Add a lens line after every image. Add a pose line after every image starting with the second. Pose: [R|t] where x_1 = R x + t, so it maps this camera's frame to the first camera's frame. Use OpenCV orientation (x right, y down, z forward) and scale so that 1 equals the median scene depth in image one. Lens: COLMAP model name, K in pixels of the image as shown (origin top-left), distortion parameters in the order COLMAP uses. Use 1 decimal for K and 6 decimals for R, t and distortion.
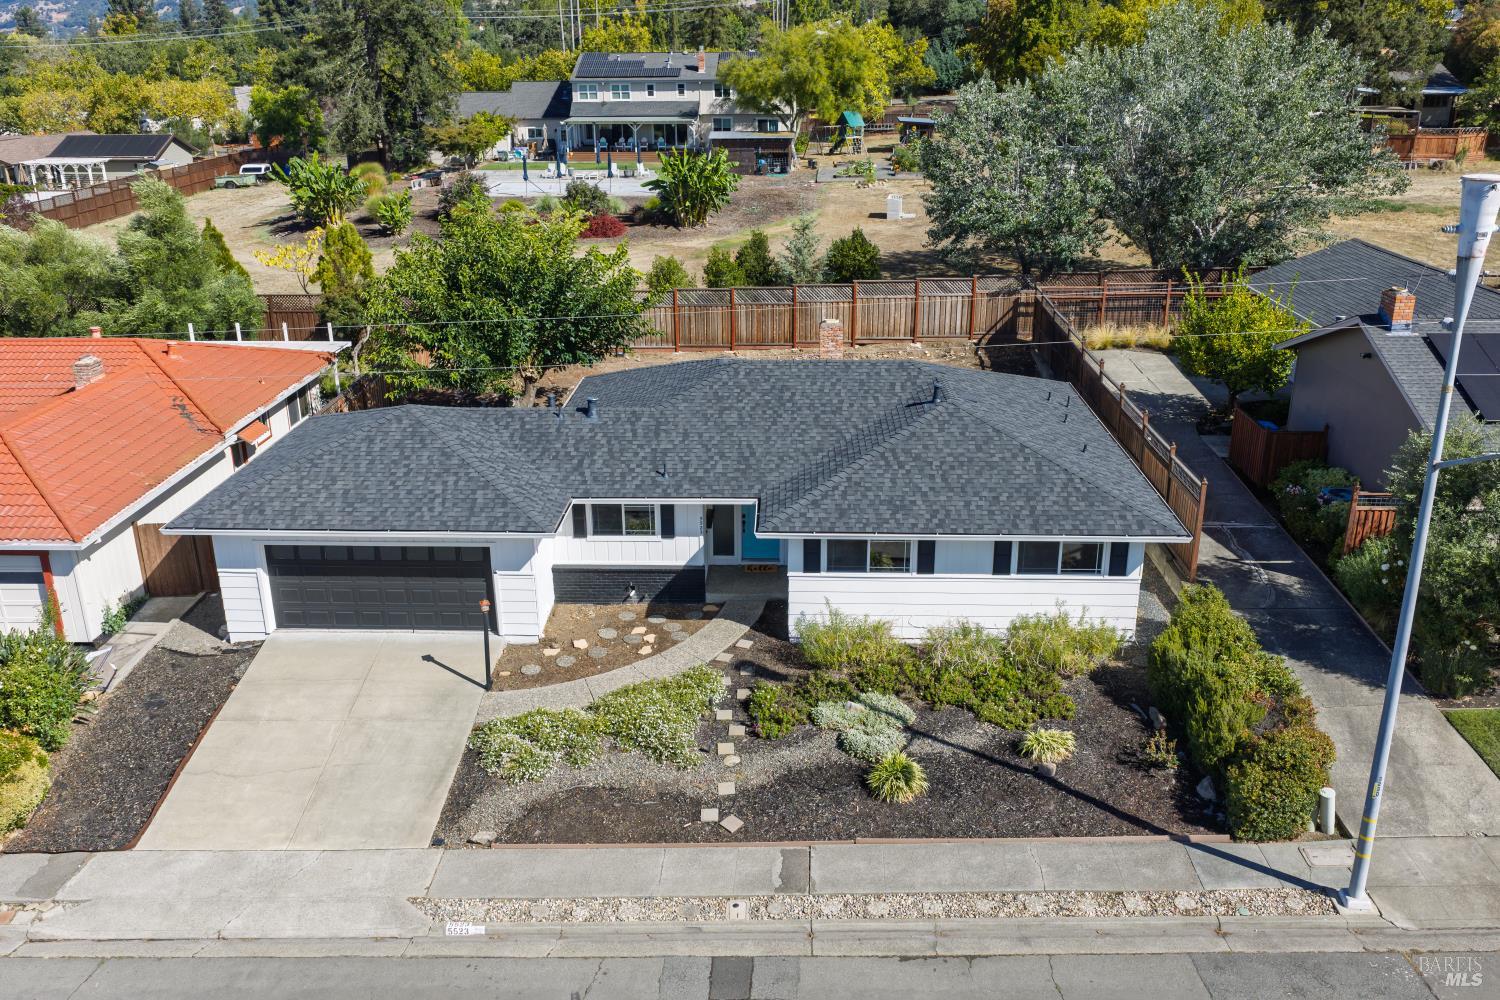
lens RADIAL K [[1243.9, 0, 749.3], [0, 1243.9, 512.0], [0, 0, 1]] dist [0.033598, -0.057123]
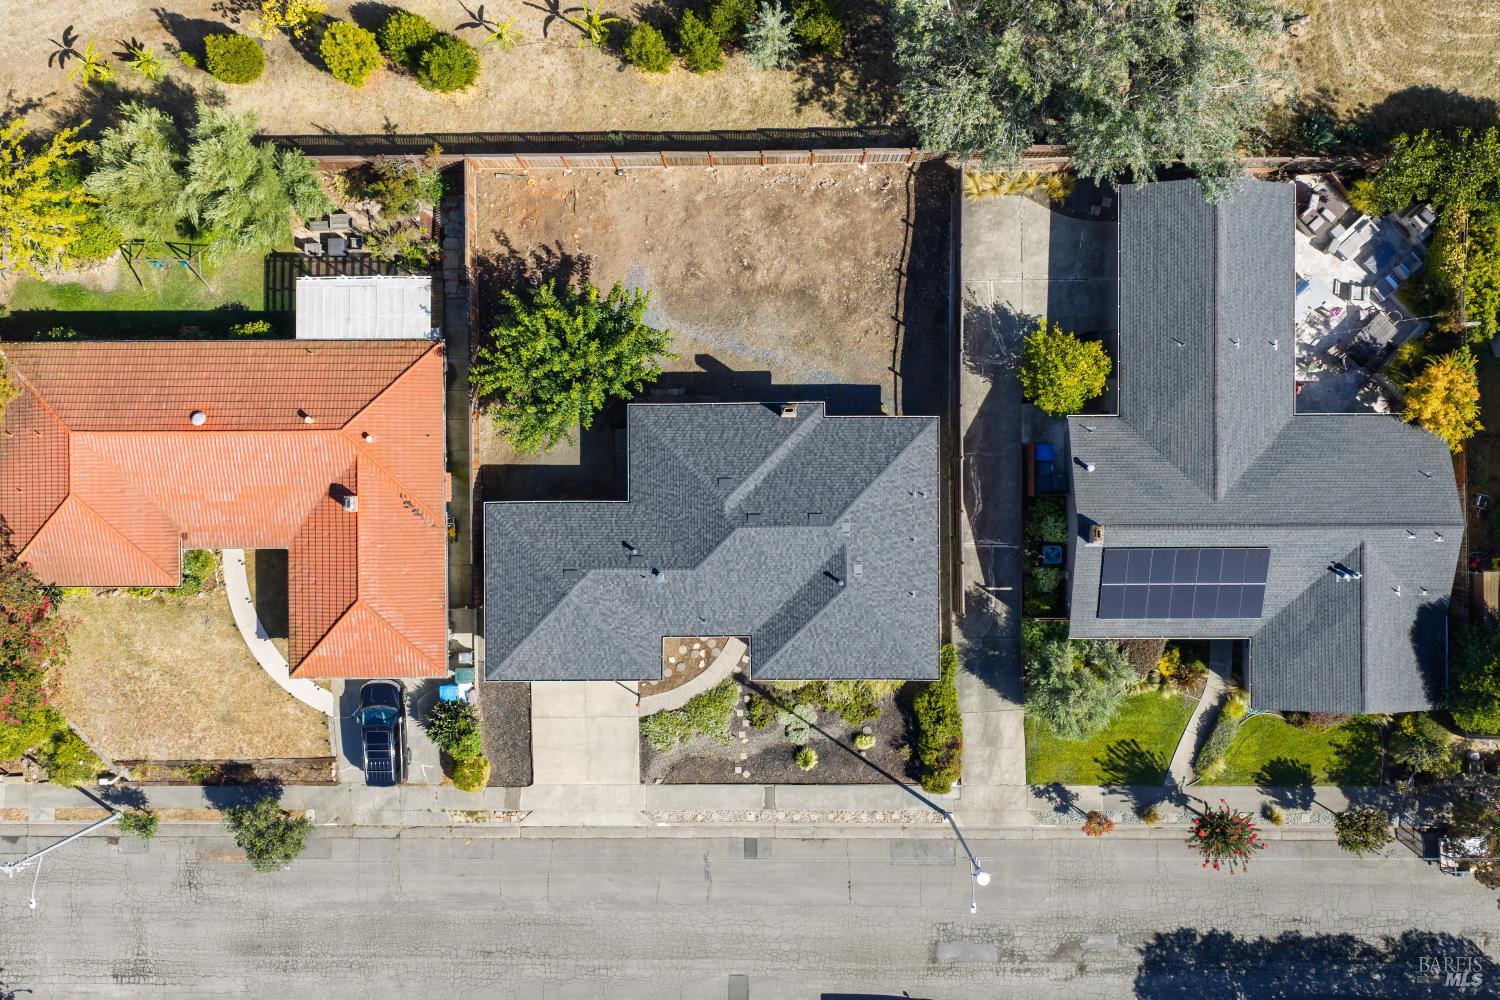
lens RADIAL K [[1333.4, 0, 750.0], [0, 1333.4, 500.0], [0, 0, 1]] dist [-0.001145, -0.003491]
pose [[0.999037, -0.043861, -0.001124, 0.019816], [0.016976, 0.362798, 0.931713, -2.286746], [-0.040458, -0.930835, 0.363193, 0.406125]]
